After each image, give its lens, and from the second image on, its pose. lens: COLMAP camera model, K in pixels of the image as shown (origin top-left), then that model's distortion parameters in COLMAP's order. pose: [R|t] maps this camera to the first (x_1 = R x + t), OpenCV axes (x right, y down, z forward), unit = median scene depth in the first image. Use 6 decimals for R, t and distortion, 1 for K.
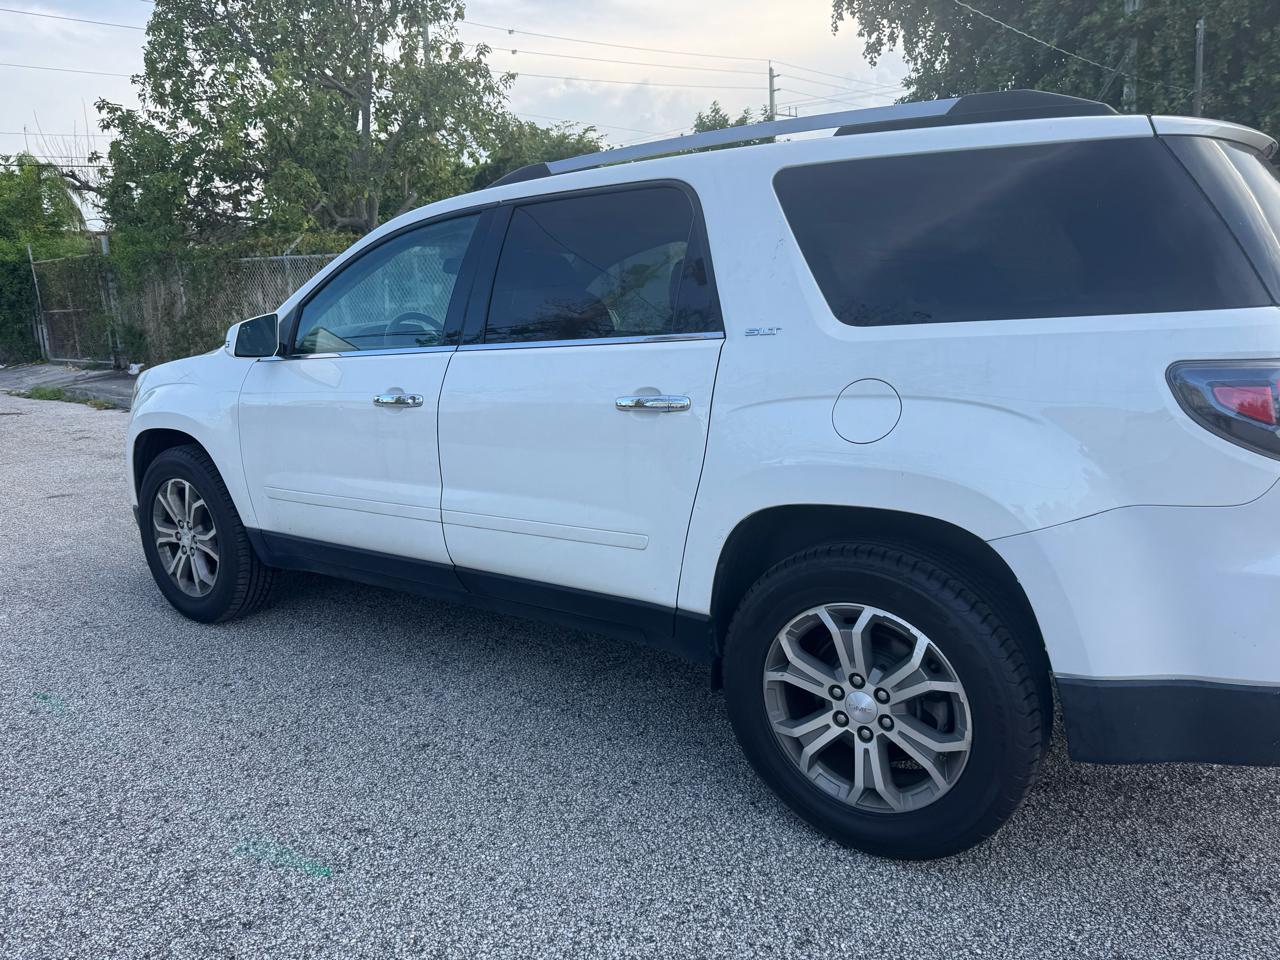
lens RADIAL K [[899.2, 0, 624.4], [0, 899.2, 472.1], [0, 0, 1]] dist [0.018244, -0.025324]
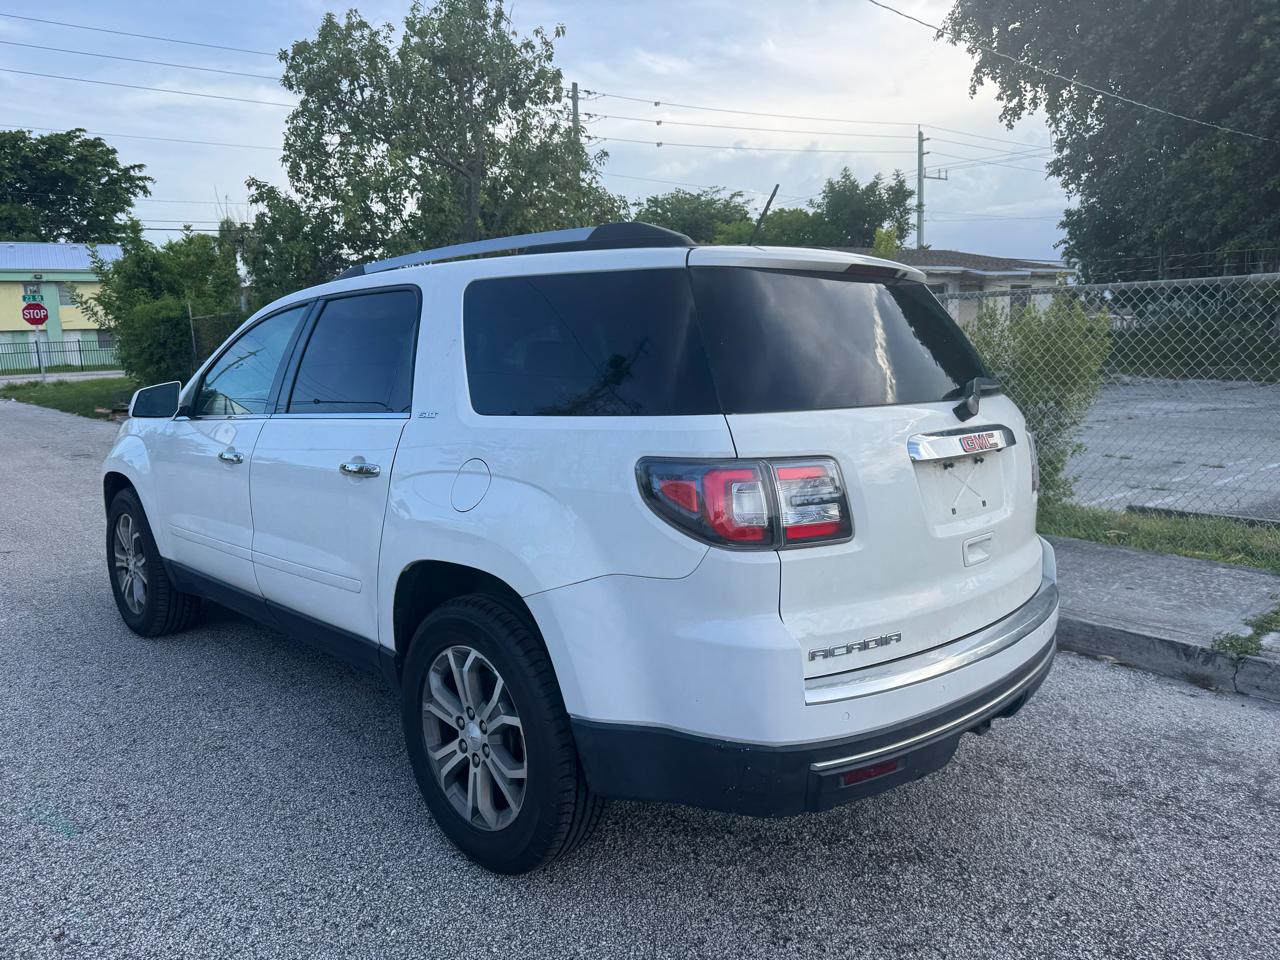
lens RADIAL K [[898.8, 0, 633.1], [0, 898.8, 480.1], [0, 0, 1]] dist [0.026714, -0.033677]
pose [[0.985384, 0.044821, -0.164345, 0.353948], [-0.053520, 0.997369, -0.048887, -0.014157], [0.161722, 0.056968, 0.985191, -0.077438]]
